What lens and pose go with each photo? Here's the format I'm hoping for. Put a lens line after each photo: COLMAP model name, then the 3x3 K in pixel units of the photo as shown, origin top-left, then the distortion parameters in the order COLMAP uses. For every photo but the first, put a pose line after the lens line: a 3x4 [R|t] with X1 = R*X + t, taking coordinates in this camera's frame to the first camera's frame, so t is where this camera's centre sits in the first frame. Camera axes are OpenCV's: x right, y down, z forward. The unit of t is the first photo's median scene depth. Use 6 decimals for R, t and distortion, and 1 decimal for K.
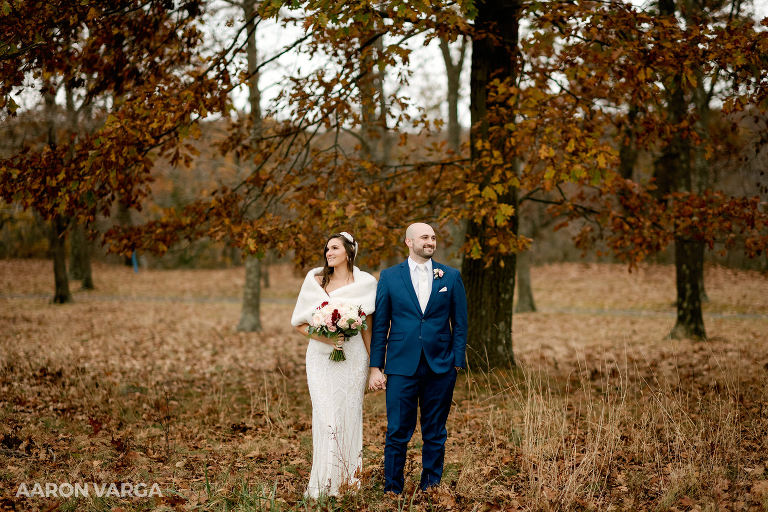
lens RADIAL K [[1361.2, 0, 383.5], [0, 1361.2, 268.5], [0, 0, 1]] dist [-0.037151, -0.074598]
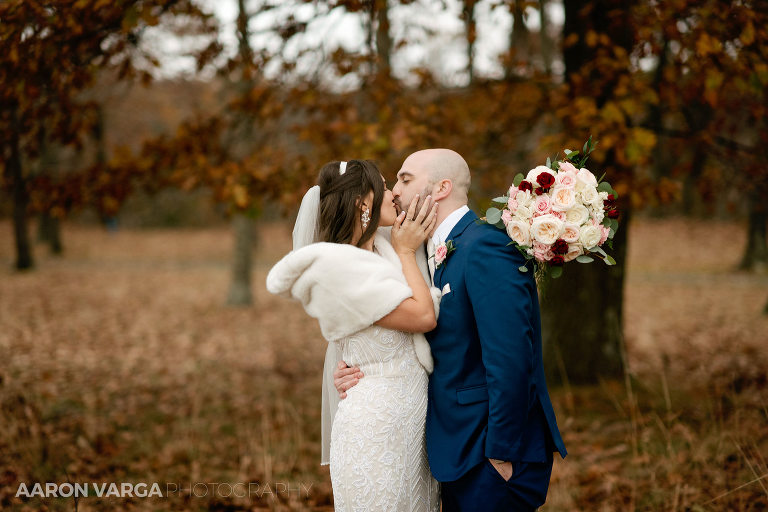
lens RADIAL K [[1376.4, 0, 384.0], [0, 1376.4, 256.0], [0, 0, 1]] dist [-0.014188, -0.115821]
pose [[0.999958, -0.007177, 0.005779, -0.030720], [0.007051, 0.999742, 0.021578, -0.002757], [-0.005932, -0.021536, 0.999750, 0.324242]]
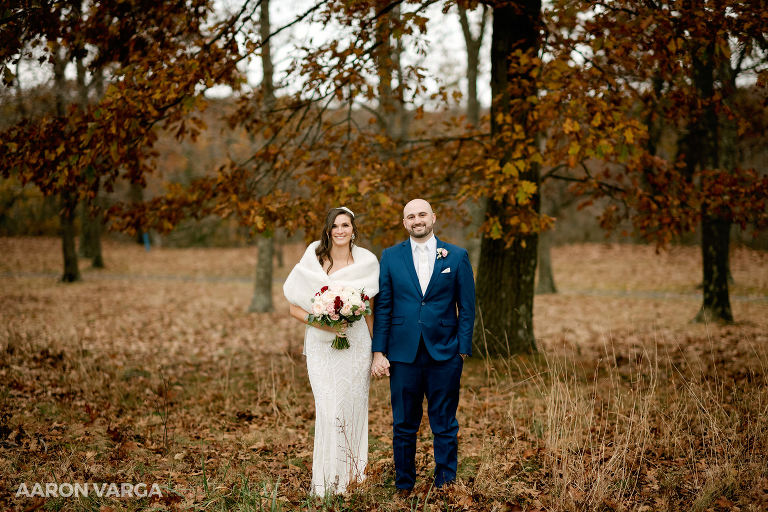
lens RADIAL K [[1376.4, 0, 384.0], [0, 1376.4, 256.0], [0, 0, 1]] dist [-0.014188, -0.115821]
pose [[0.999911, 0.005007, -0.012390, 0.001696], [-0.004936, 0.999971, 0.005758, -0.000139], [0.012419, -0.005696, 0.999907, 0.036473]]
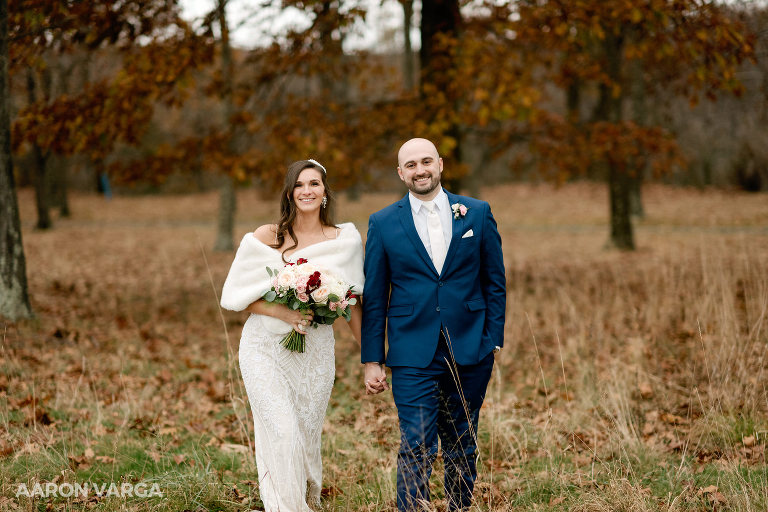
lens RADIAL K [[1361.2, 0, 383.5], [0, 1361.2, 268.5], [0, 0, 1]] dist [-0.037151, -0.074598]
pose [[0.999375, -0.019094, 0.029737, -0.006159], [0.017364, 0.998199, 0.057414, -0.001563], [-0.030780, -0.056862, 0.997907, -0.198117]]
